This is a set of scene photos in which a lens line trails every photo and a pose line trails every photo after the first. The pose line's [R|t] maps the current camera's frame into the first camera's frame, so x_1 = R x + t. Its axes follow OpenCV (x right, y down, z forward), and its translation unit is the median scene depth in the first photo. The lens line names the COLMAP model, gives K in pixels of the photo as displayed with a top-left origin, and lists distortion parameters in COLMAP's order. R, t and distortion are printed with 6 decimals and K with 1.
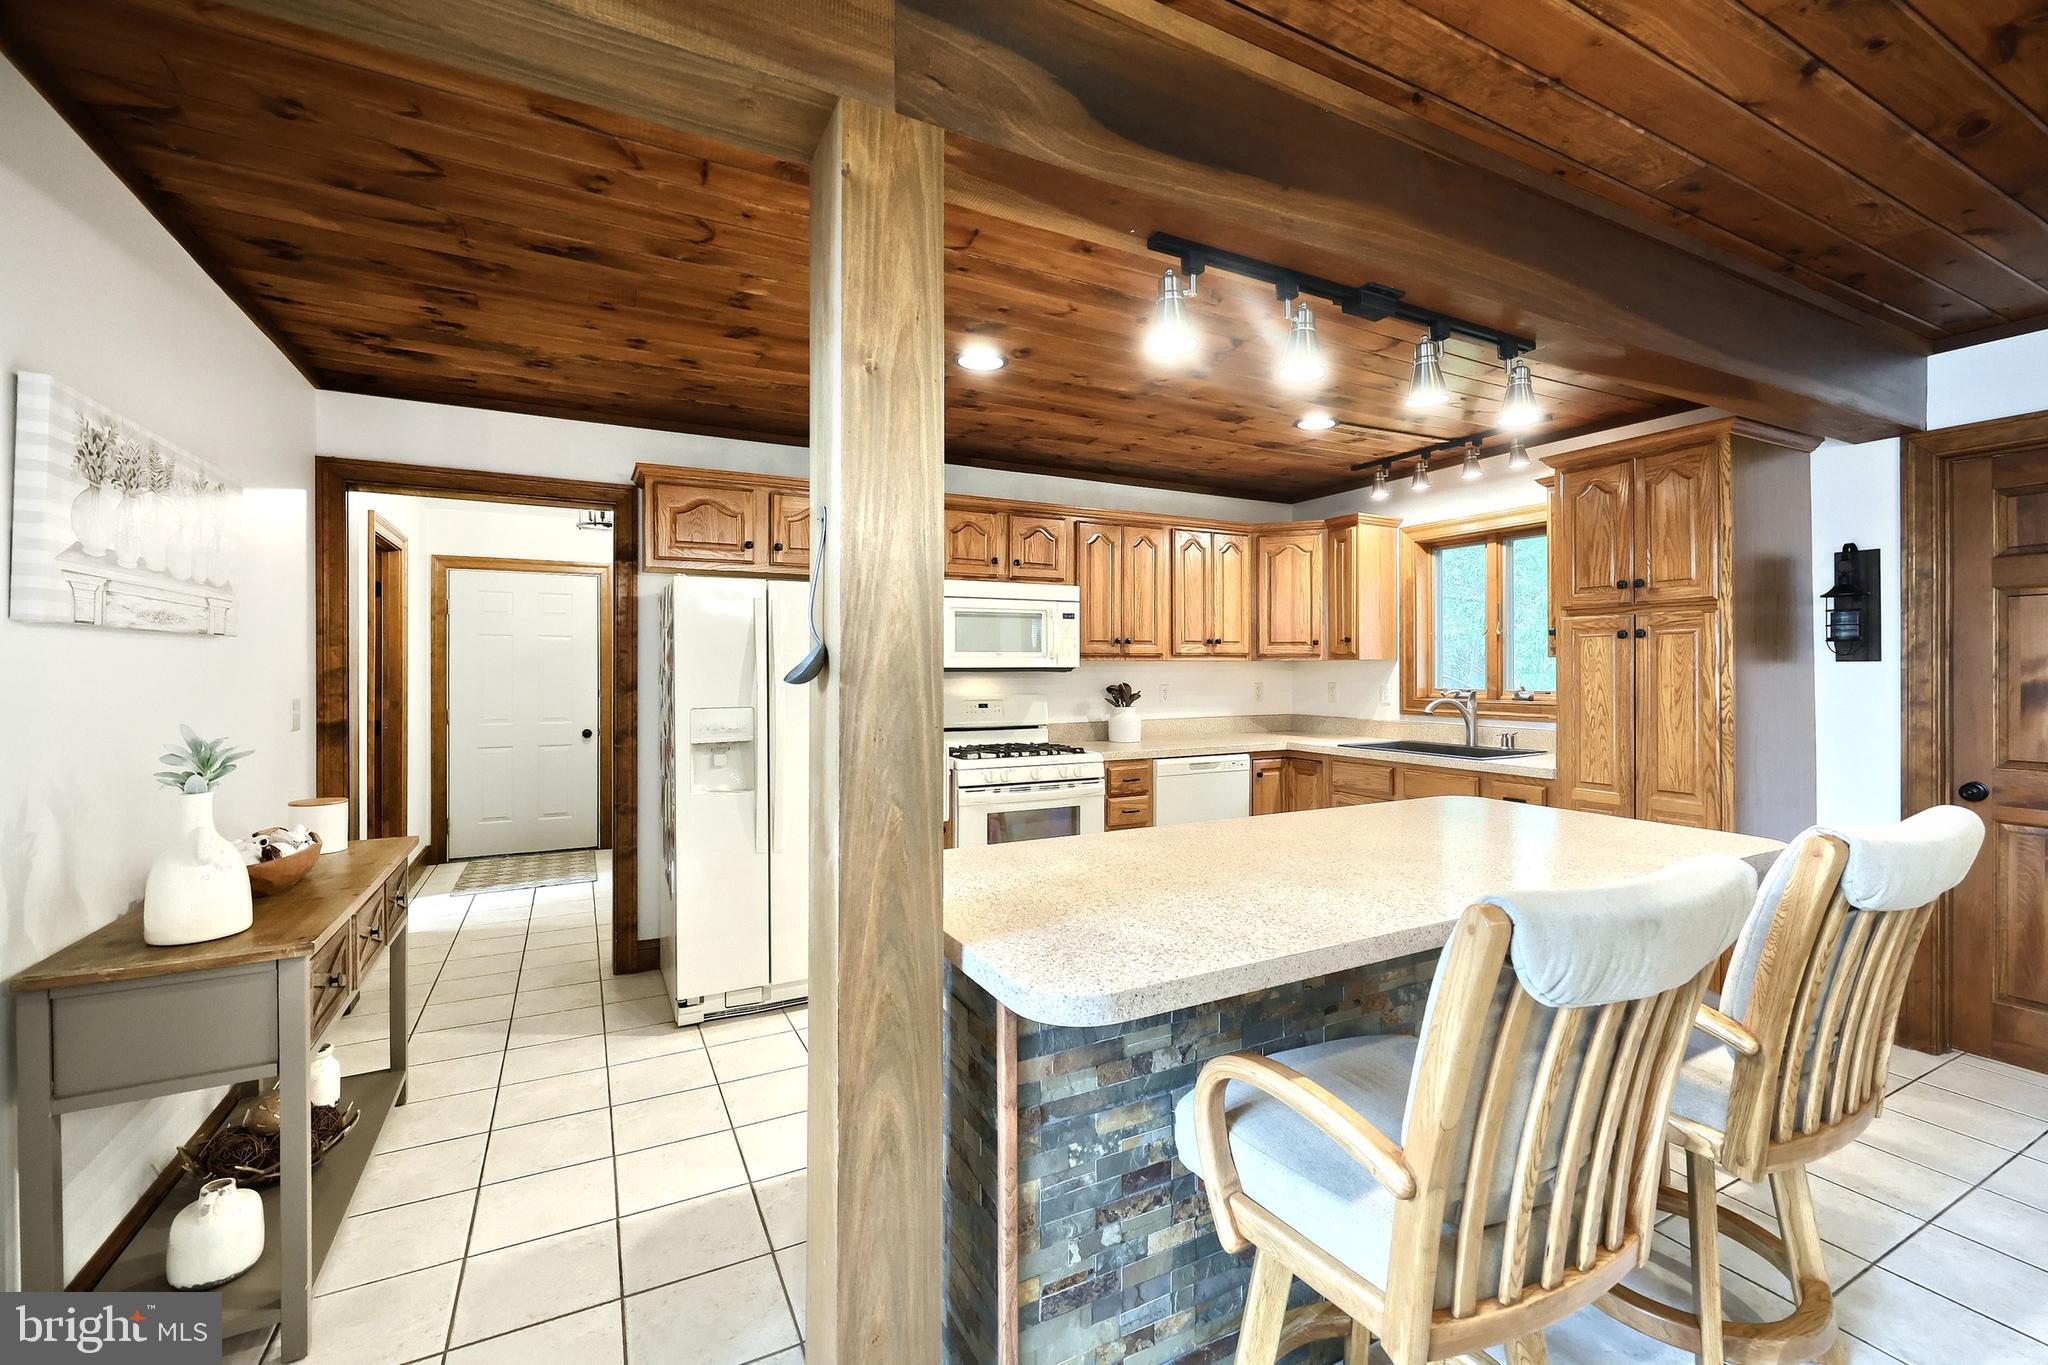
lens RADIAL K [[851.3, 0, 1029.8], [0, 851.3, 672.3], [0, 0, 1]] dist [-0.001772, -0.000115]
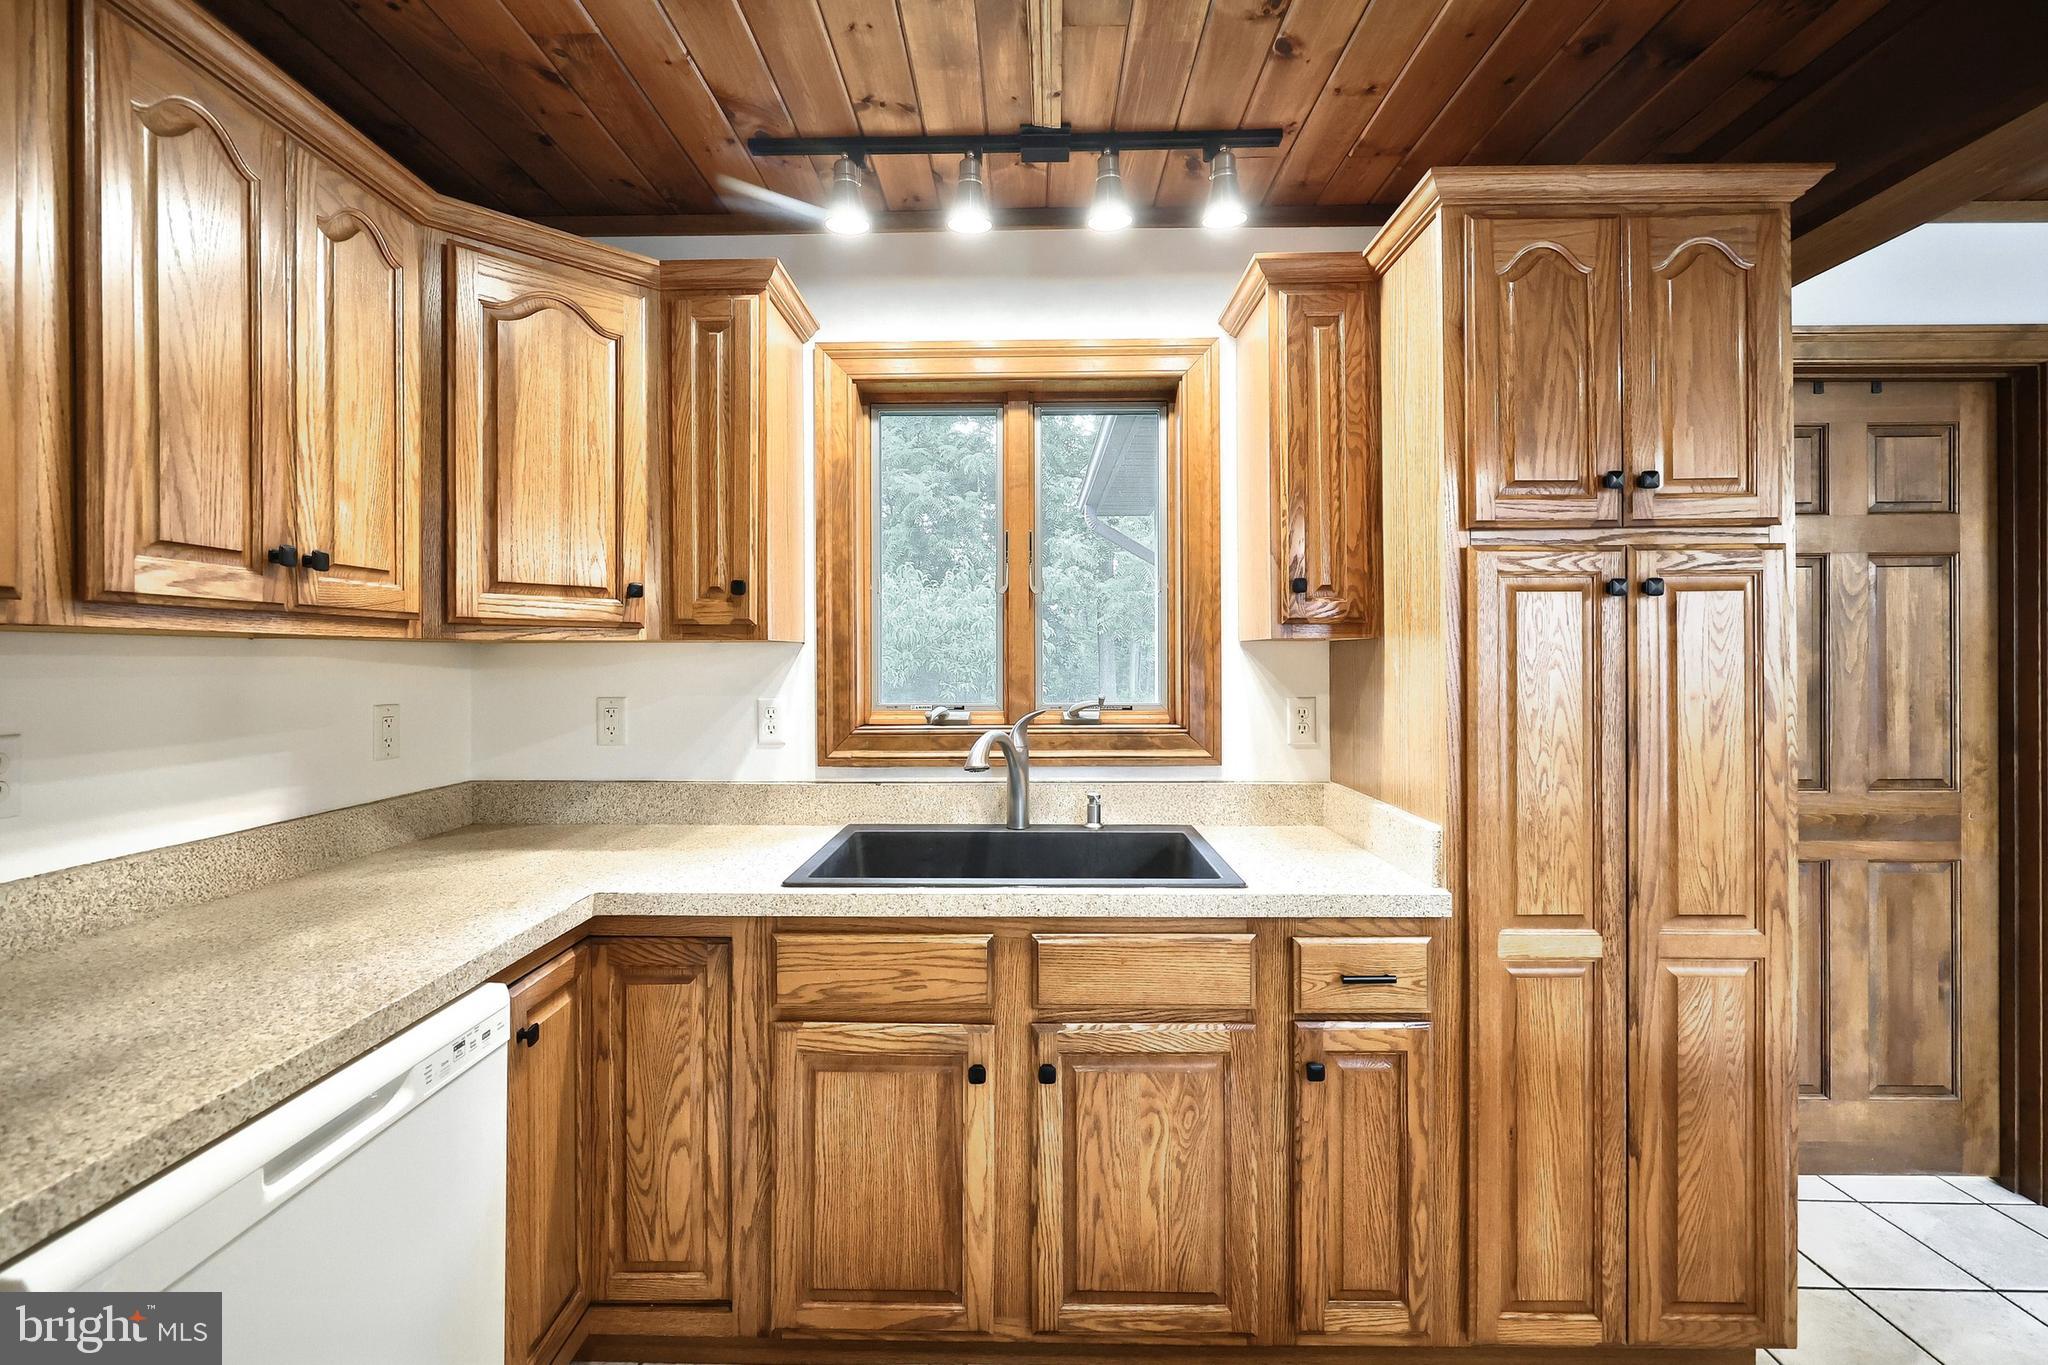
lens RADIAL K [[851.3, 0, 1027.2], [0, 851.3, 660.5], [0, 0, 1]] dist [-0.001772, -0.000115]
pose [[0.458577, -0.004301, 0.888644, 0.093850], [0.006518, 0.999978, 0.001476, -0.005098], [-0.888631, 0.005116, 0.458595, 0.709958]]
